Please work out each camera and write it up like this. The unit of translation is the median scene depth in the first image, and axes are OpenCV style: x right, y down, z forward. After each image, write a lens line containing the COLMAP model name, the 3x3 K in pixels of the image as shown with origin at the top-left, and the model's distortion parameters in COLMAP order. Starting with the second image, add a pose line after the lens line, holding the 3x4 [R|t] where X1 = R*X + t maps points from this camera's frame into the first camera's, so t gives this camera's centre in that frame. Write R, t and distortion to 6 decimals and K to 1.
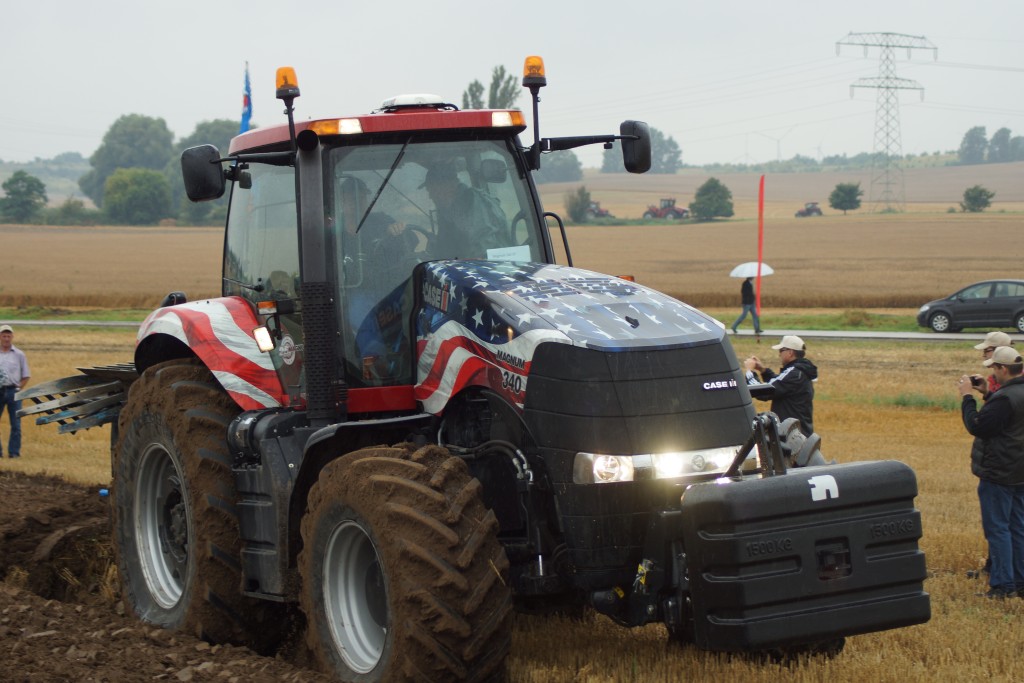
lens RADIAL K [[3200.4, 0, 503.2], [0, 3200.4, 336.2], [0, 0, 1]] dist [-0.098698, 0.000000]
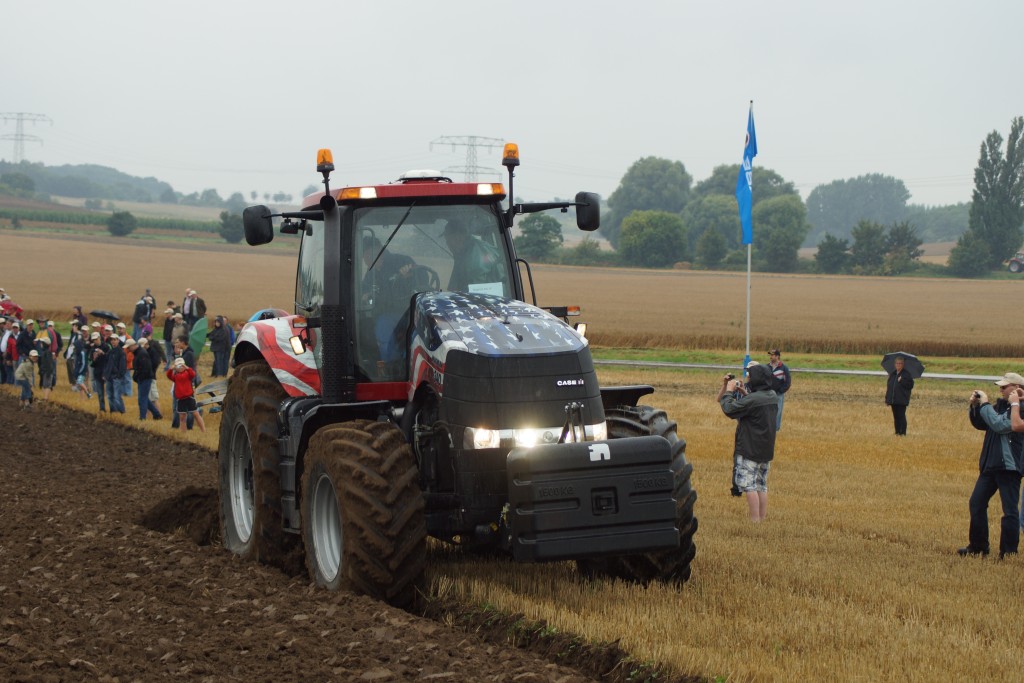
lens RADIAL K [[3200.4, 0, 547.0], [0, 3200.4, 442.6], [0, 0, 1]] dist [-0.098698, 0.000000]
pose [[0.987808, 0.030504, -0.152656, 0.242573], [-0.027577, 0.999394, 0.021260, 0.010519], [0.153212, -0.016791, 0.988051, -0.352163]]
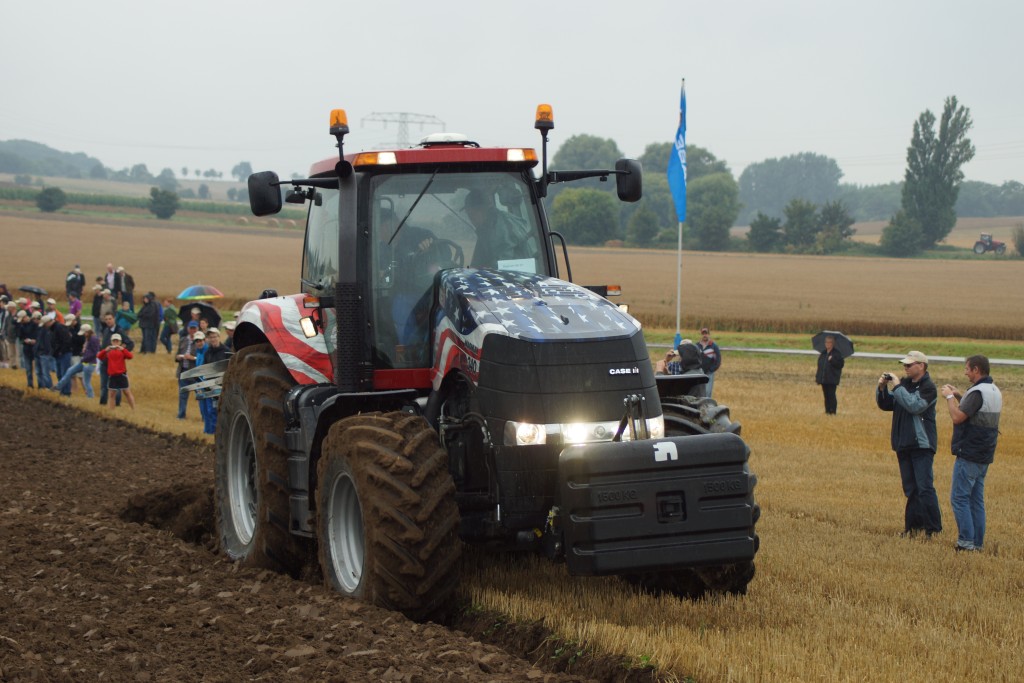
lens RADIAL K [[3200.4, 0, 513.6], [0, 3200.4, 345.2], [0, 0, 1]] dist [-0.098698, 0.000000]
pose [[0.989562, 0.030989, -0.140738, 0.178187], [-0.031667, 0.999495, -0.002579, 0.008474], [0.140587, 0.007009, 0.990044, -0.221746]]
